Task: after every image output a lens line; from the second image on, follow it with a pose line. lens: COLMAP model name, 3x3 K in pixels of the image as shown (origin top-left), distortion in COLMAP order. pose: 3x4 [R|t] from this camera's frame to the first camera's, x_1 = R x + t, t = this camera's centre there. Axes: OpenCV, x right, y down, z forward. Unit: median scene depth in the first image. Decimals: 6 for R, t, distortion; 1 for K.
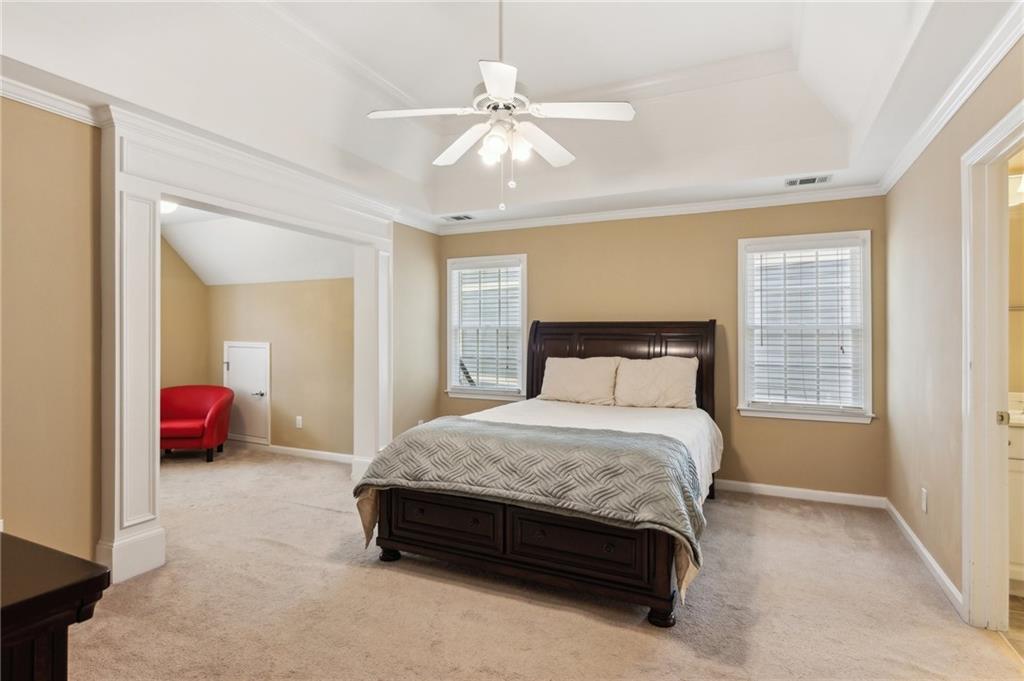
lens RADIAL K [[527.9, 0, 512.0], [0, 527.9, 340.5], [0, 0, 1]] dist [0.000577, 0.000086]
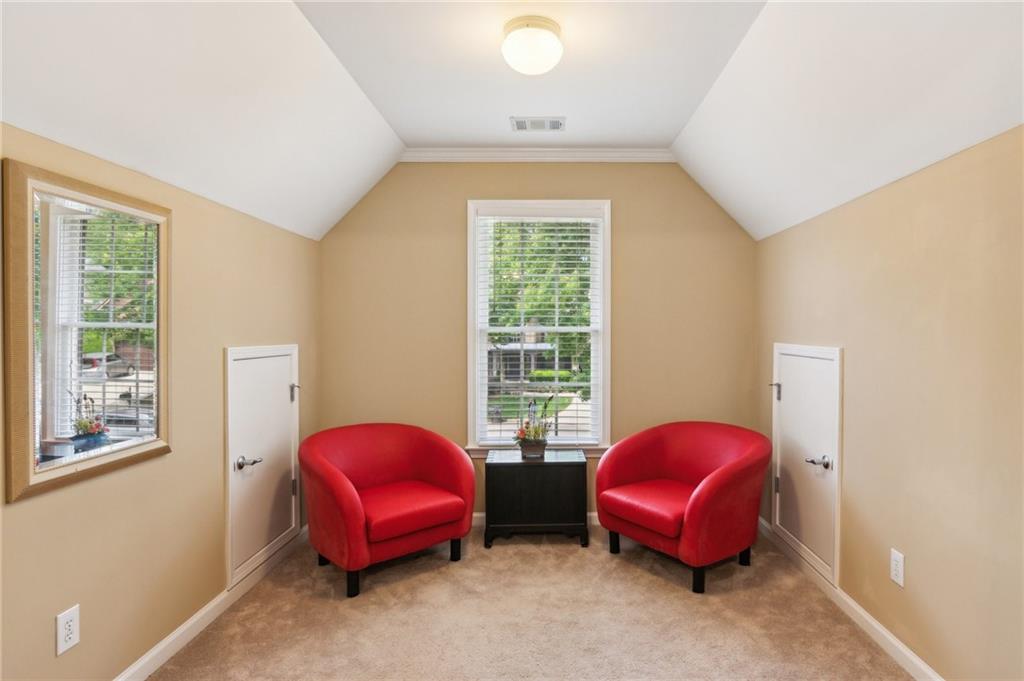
lens RADIAL K [[585.7, 0, 512.0], [0, 585.7, 340.5], [0, 0, 1]] dist [-0.003429, -0.000660]
pose [[0.415849, 0.006791, -0.909408, -0.140165], [-0.003268, 0.999977, 0.005973, -0.003546], [0.909428, 0.000487, 0.415861, 0.560539]]
